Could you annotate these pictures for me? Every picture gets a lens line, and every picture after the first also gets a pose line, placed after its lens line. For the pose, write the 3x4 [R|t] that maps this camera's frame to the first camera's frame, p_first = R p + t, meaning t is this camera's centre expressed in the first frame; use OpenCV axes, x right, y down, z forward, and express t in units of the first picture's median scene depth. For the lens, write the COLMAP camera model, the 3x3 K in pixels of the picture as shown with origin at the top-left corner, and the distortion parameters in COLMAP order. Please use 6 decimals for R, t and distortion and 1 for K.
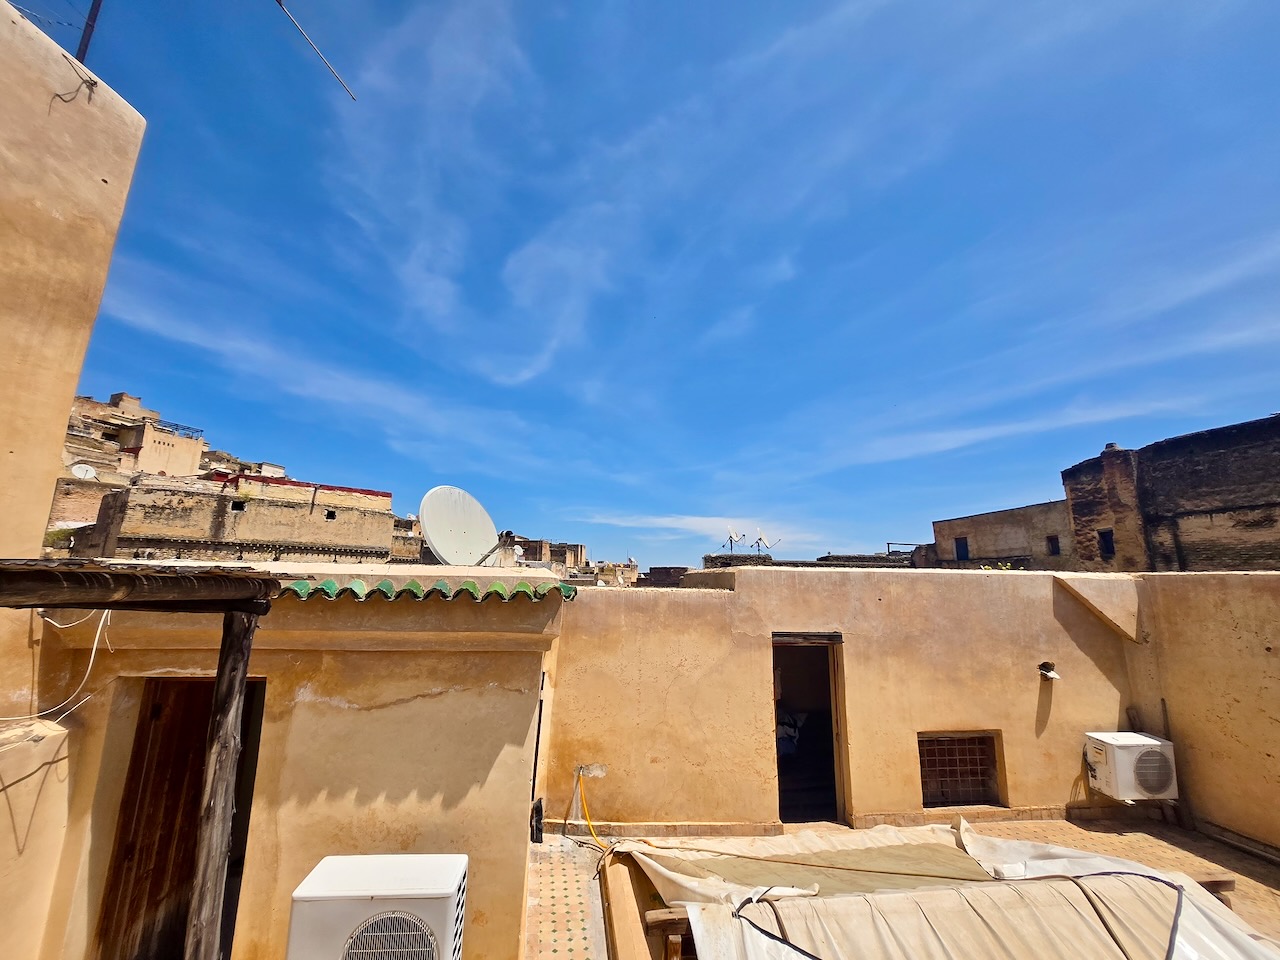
lens RADIAL K [[445.5, 0, 613.4], [0, 445.5, 497.2], [0, 0, 1]] dist [-0.000809, 0.000045]
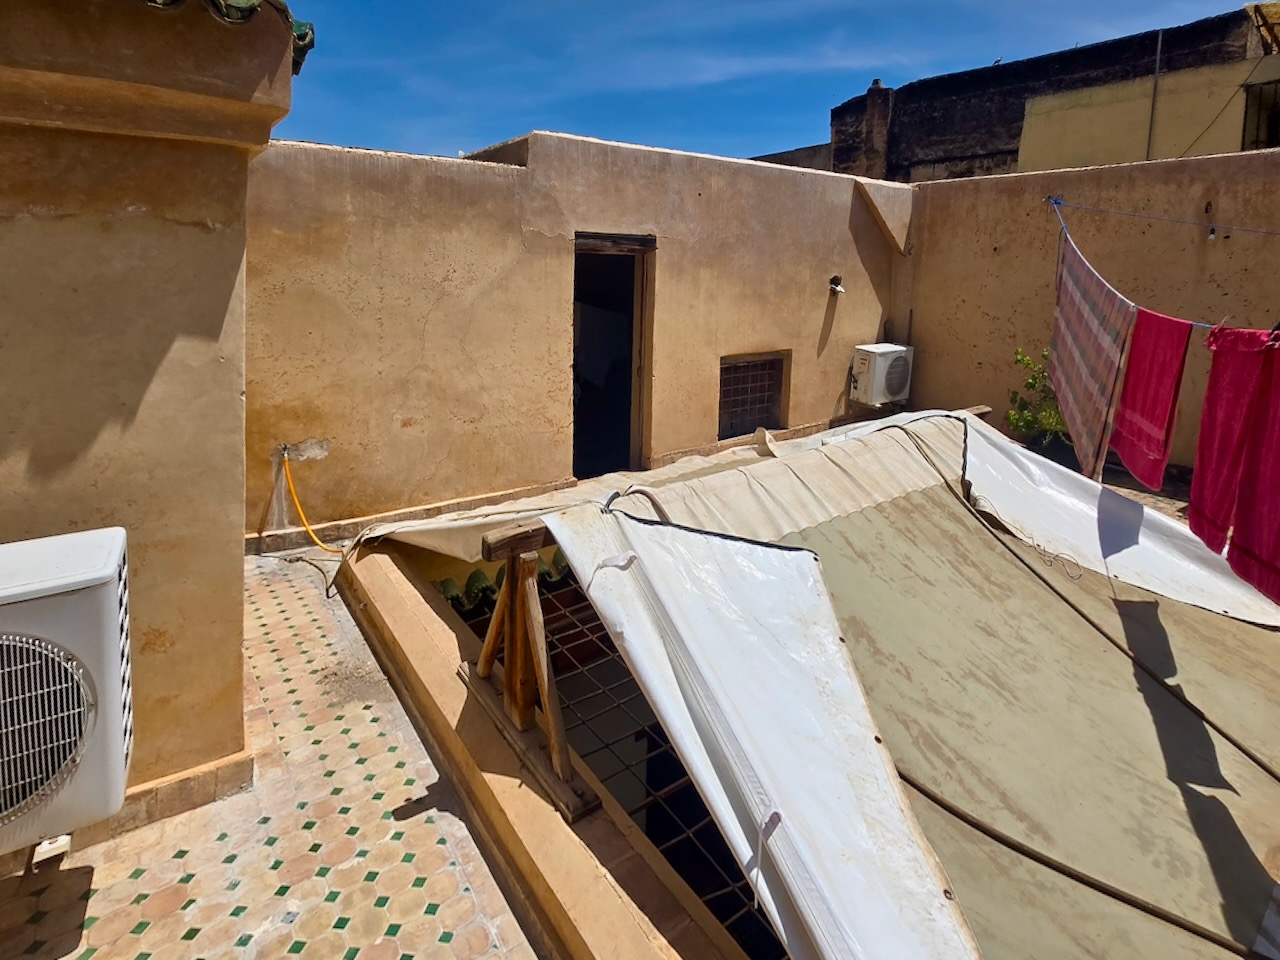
lens RADIAL K [[646.3, 0, 586.2], [0, 646.3, 323.9], [0, 0, 1]] dist [0.000121, -0.000606]
pose [[0.880930, -0.059512, 0.469491, -0.106033], [-0.058991, 0.970515, 0.233709, 0.206815], [-0.469556, -0.233577, 0.851445, 0.107220]]
